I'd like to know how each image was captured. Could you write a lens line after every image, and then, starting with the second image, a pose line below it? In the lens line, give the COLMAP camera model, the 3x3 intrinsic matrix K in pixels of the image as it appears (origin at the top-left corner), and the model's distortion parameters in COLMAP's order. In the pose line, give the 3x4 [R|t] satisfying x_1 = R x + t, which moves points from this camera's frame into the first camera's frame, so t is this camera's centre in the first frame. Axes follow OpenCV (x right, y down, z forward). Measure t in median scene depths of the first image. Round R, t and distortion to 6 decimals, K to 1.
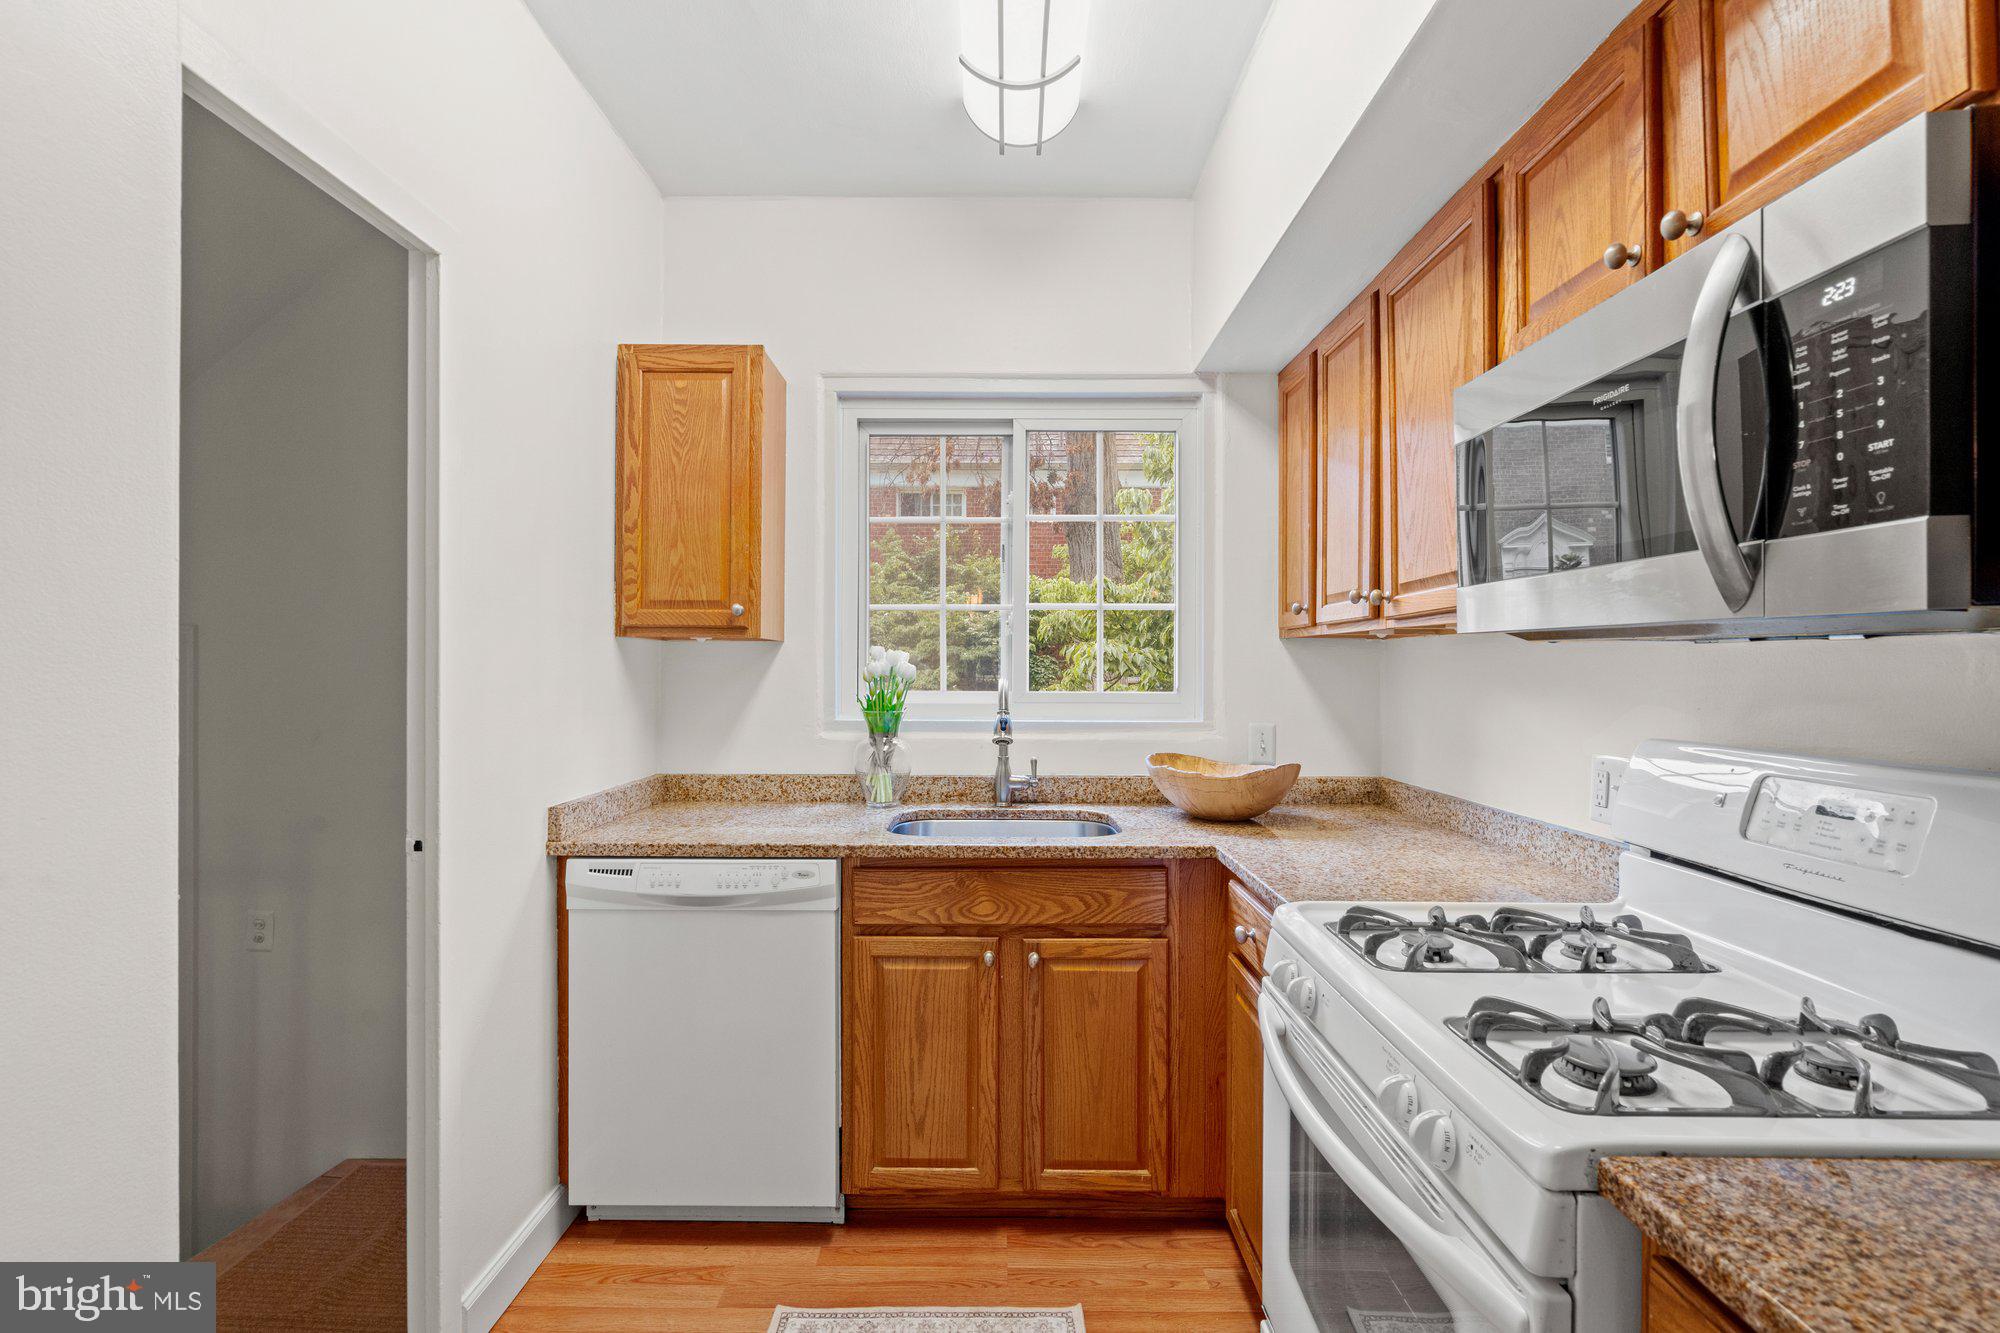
lens RADIAL K [[912.0, 0, 986.8], [0, 912.0, 674.7], [0, 0, 1]] dist [-0.004940, 0.003616]
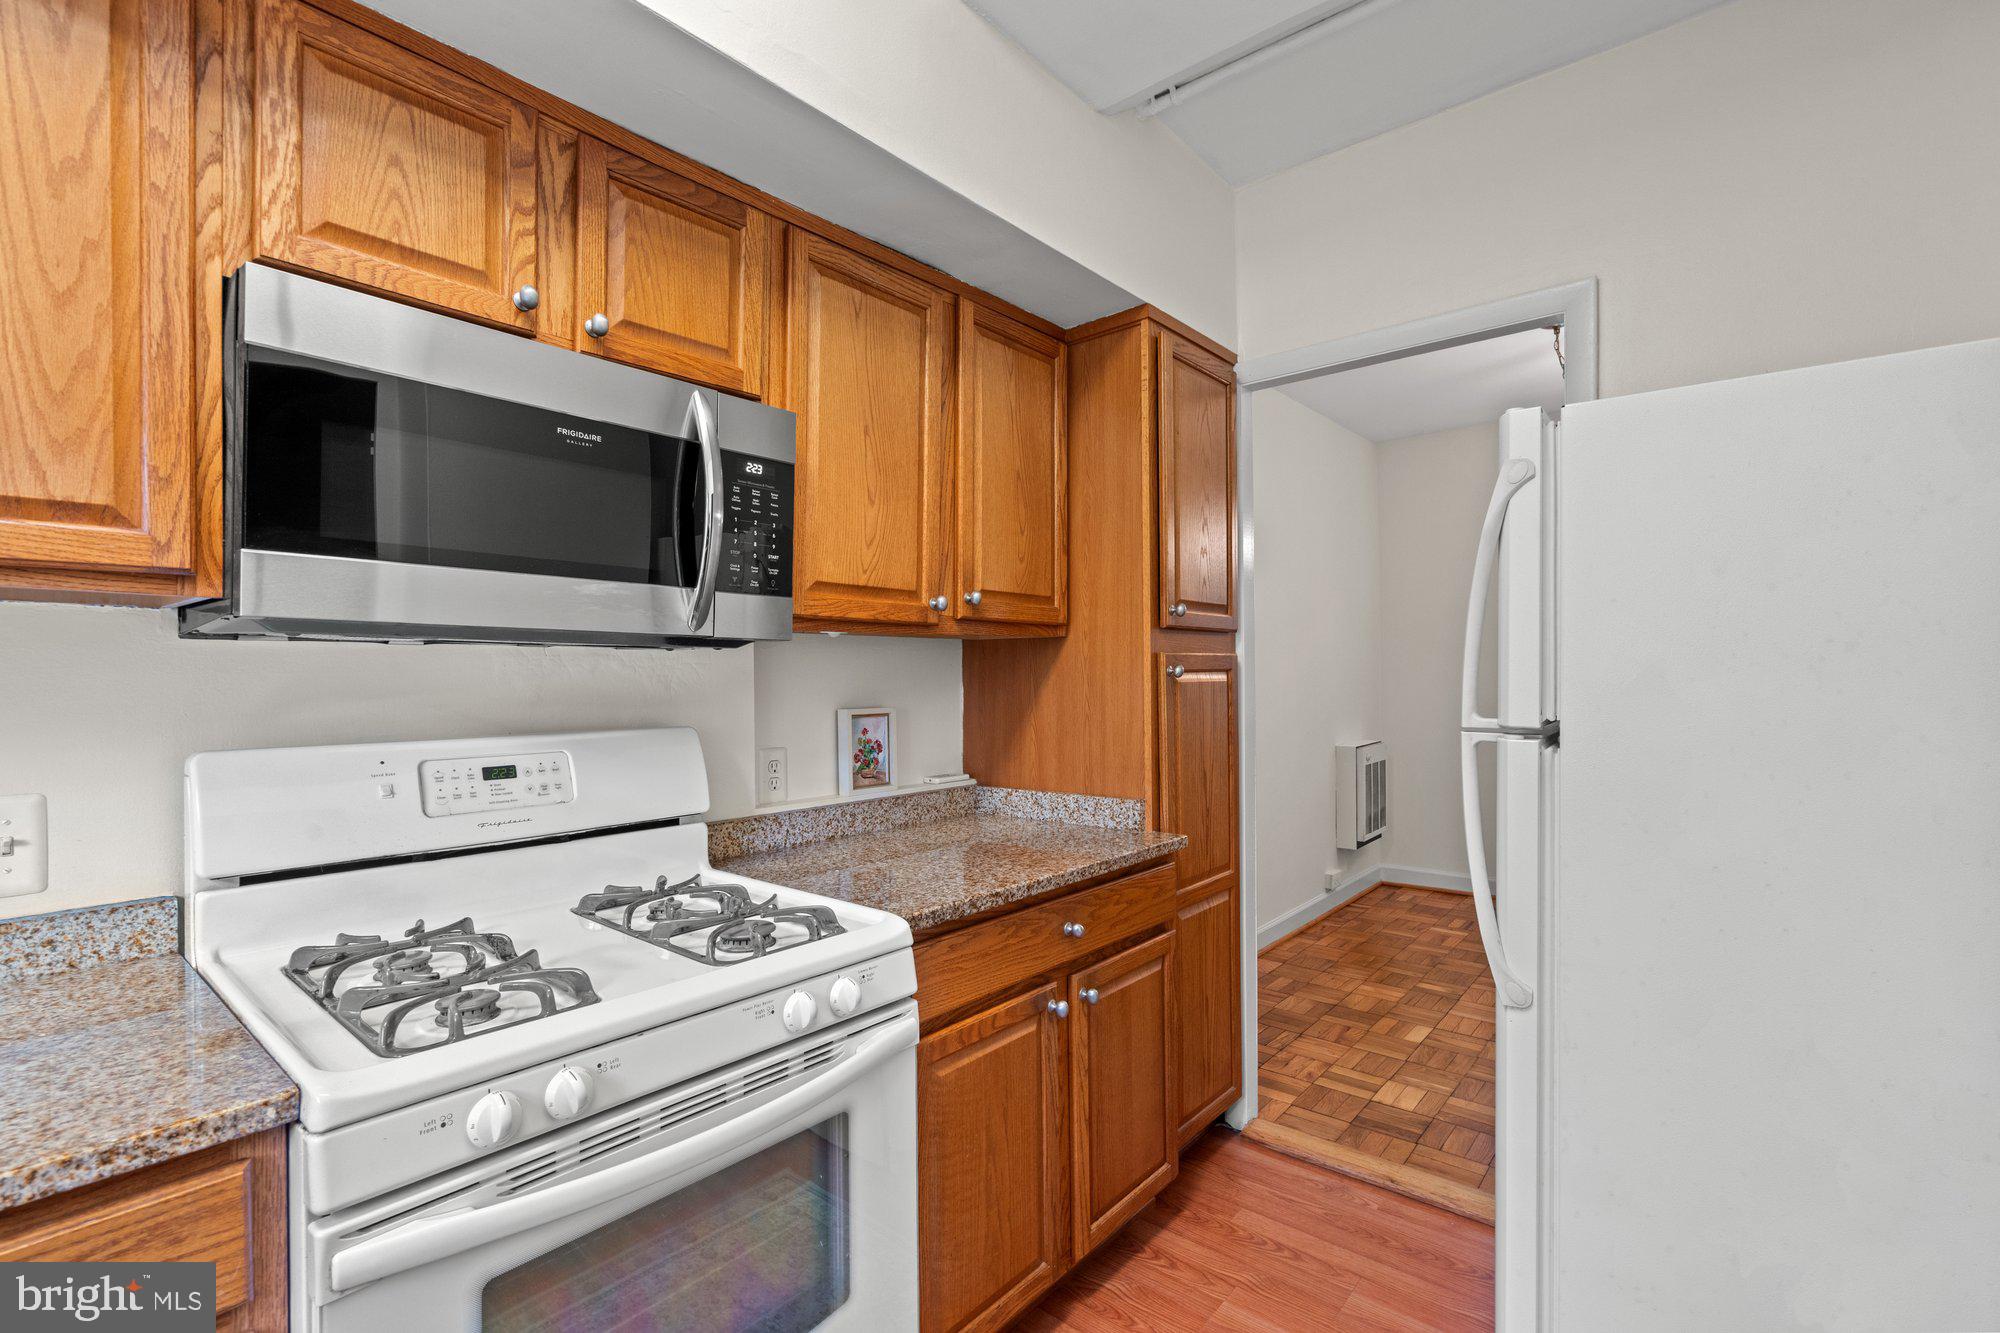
lens RADIAL K [[912.0, 0, 996.9], [0, 912.0, 666.4], [0, 0, 1]] dist [-0.004940, 0.003616]
pose [[-0.771135, 0.002084, 0.636669, -0.257477], [0.003870, 0.999992, 0.001414, -0.004054], [-0.636660, 0.003554, -0.771136, 0.839300]]
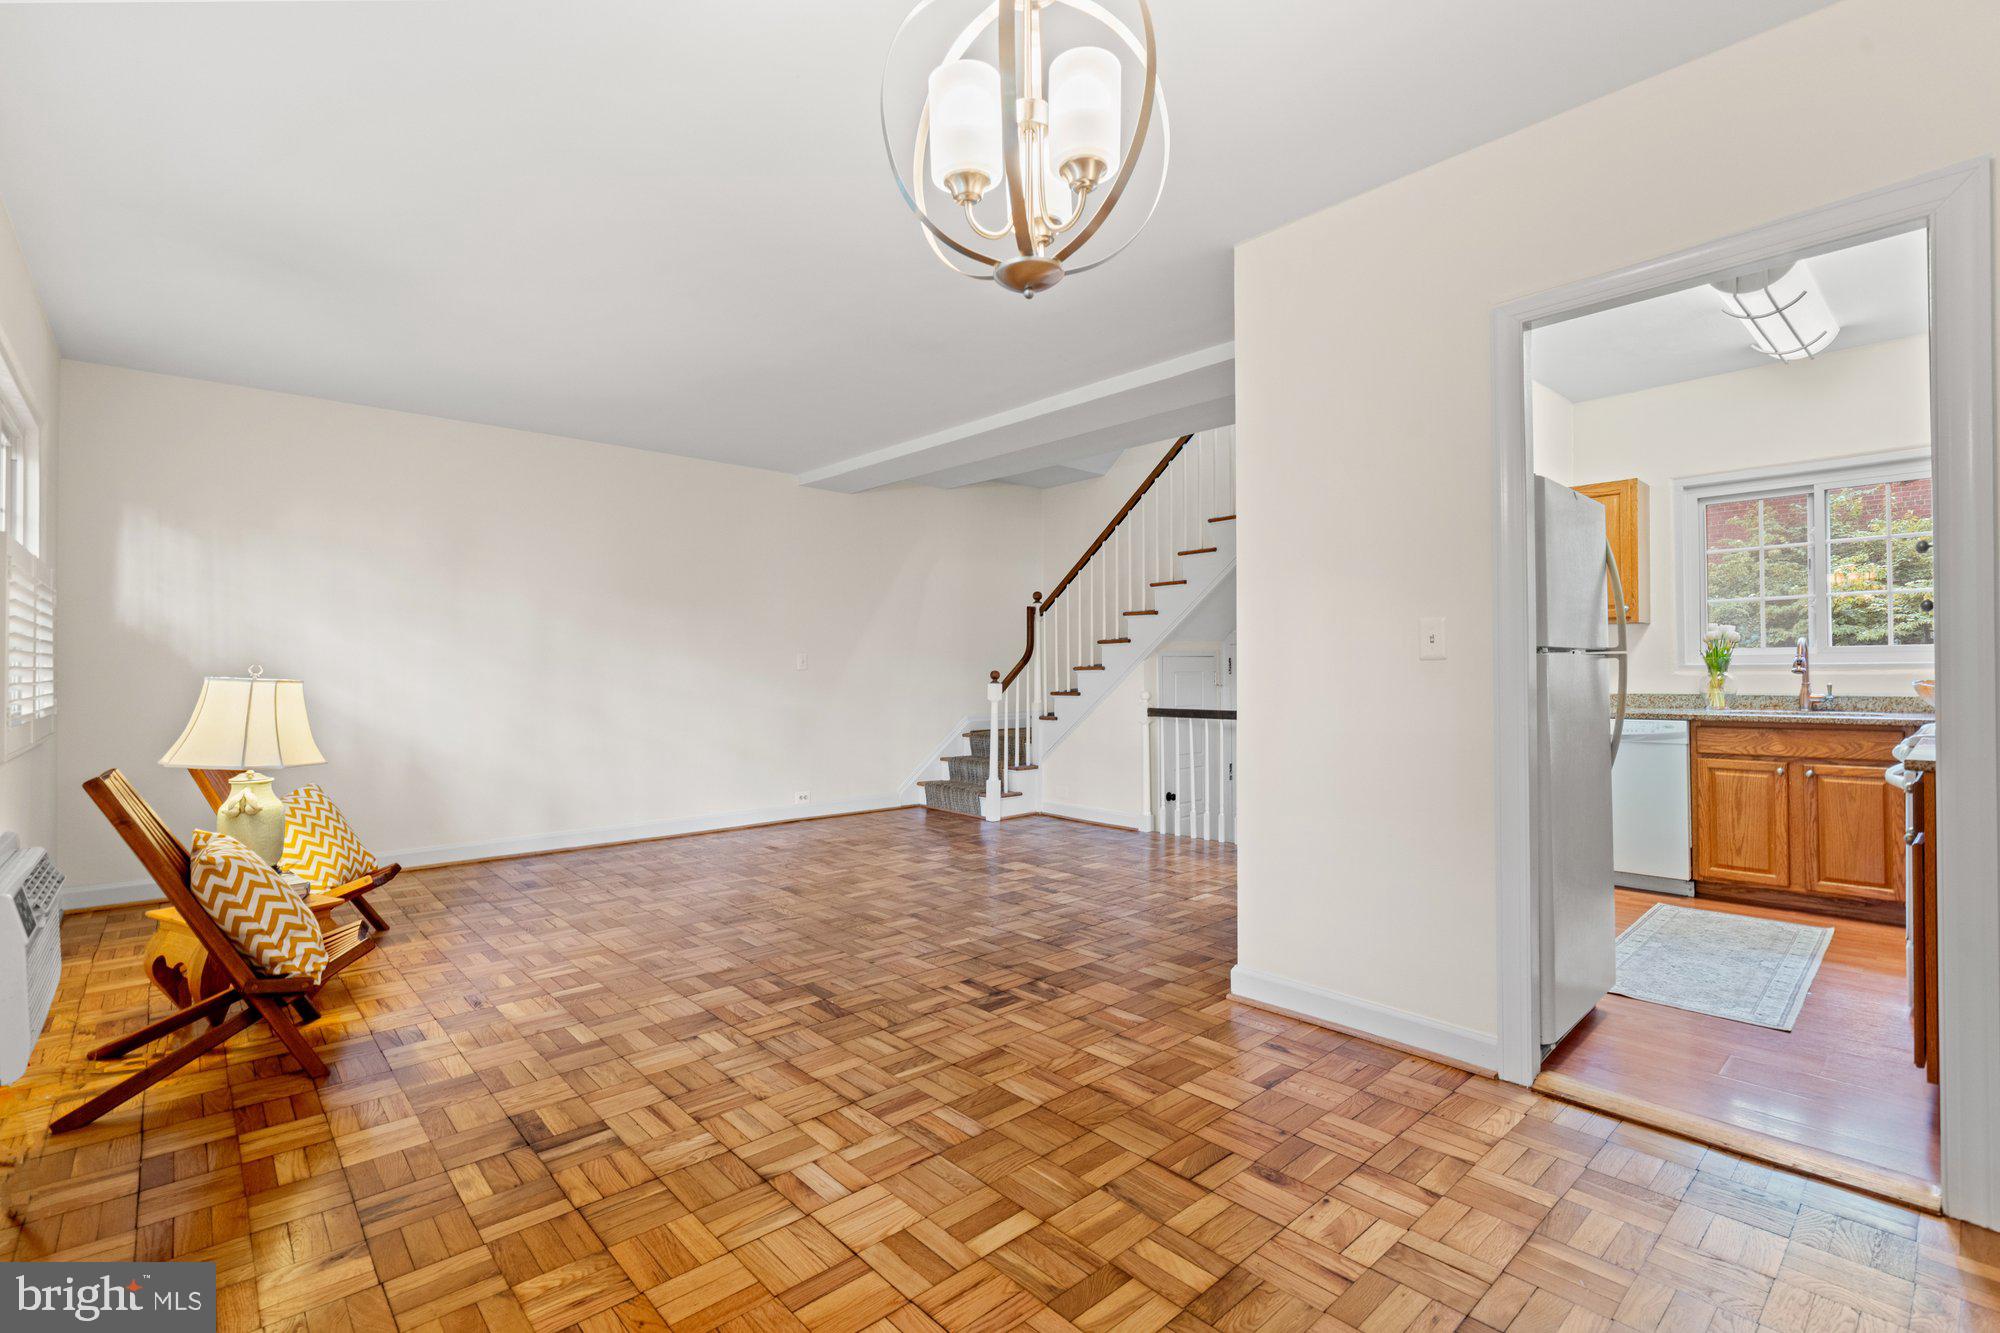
lens RADIAL K [[912.0, 0, 985.5], [0, 912.0, 667.1], [0, 0, 1]] dist [-0.004940, 0.003616]
pose [[0.683054, -0.014857, -0.730216, 0.277241], [0.009849, 0.999890, -0.011131, 0.080575], [0.730301, 0.000411, 0.683125, -1.688753]]
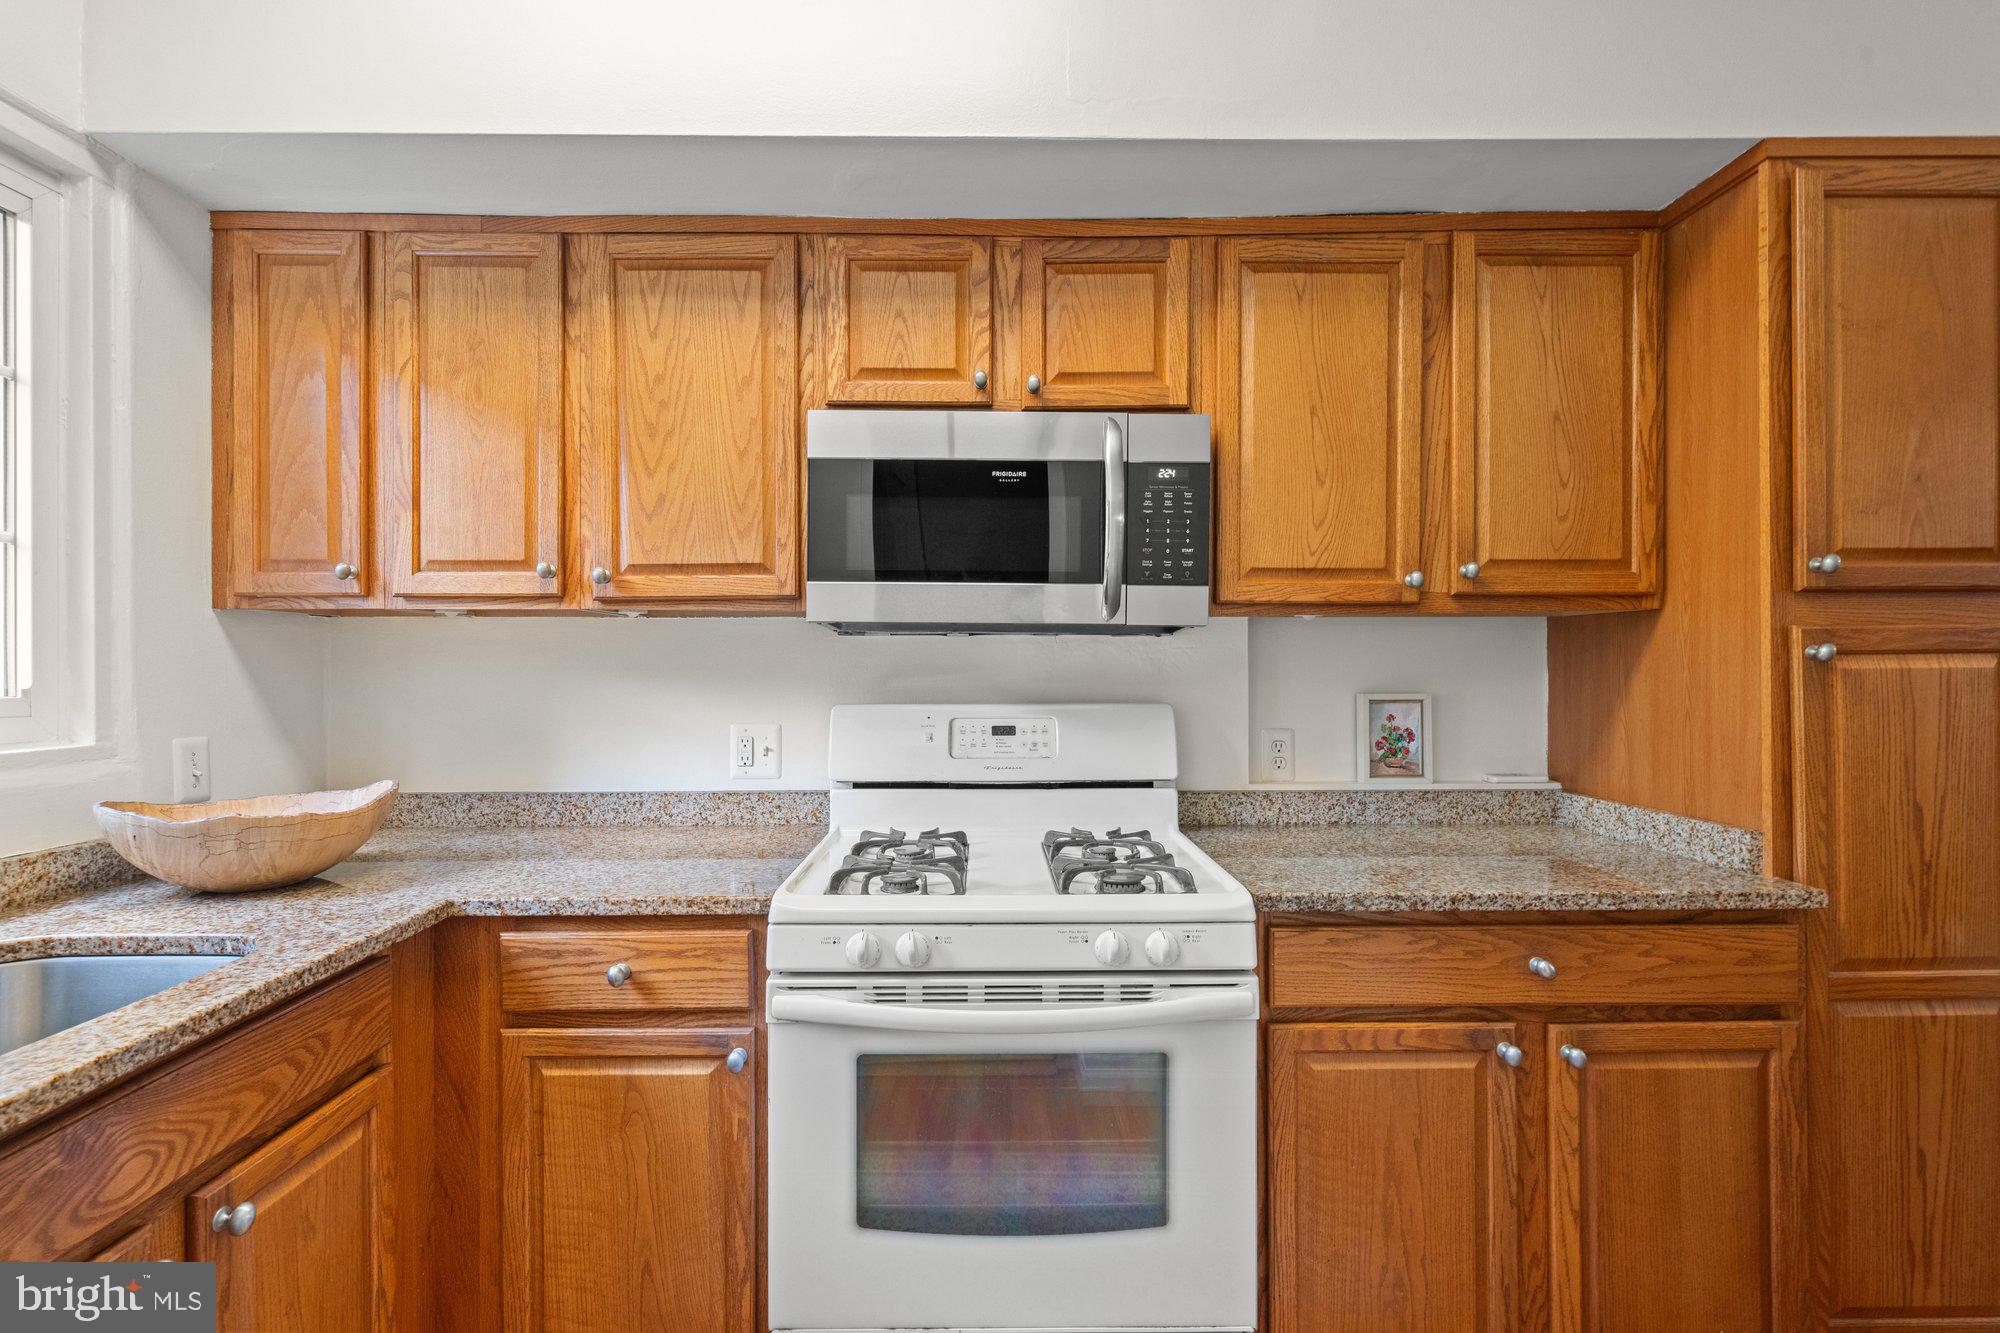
lens RADIAL K [[912.0, 0, 998.0], [0, 912.0, 656.0], [0, 0, 1]] dist [-0.004940, 0.003616]
pose [[-0.025746, 0.002849, 0.999664, -0.460372], [0.009139, 0.999955, -0.002615, 0.002639], [-0.999627, 0.009068, -0.025771, 0.569063]]
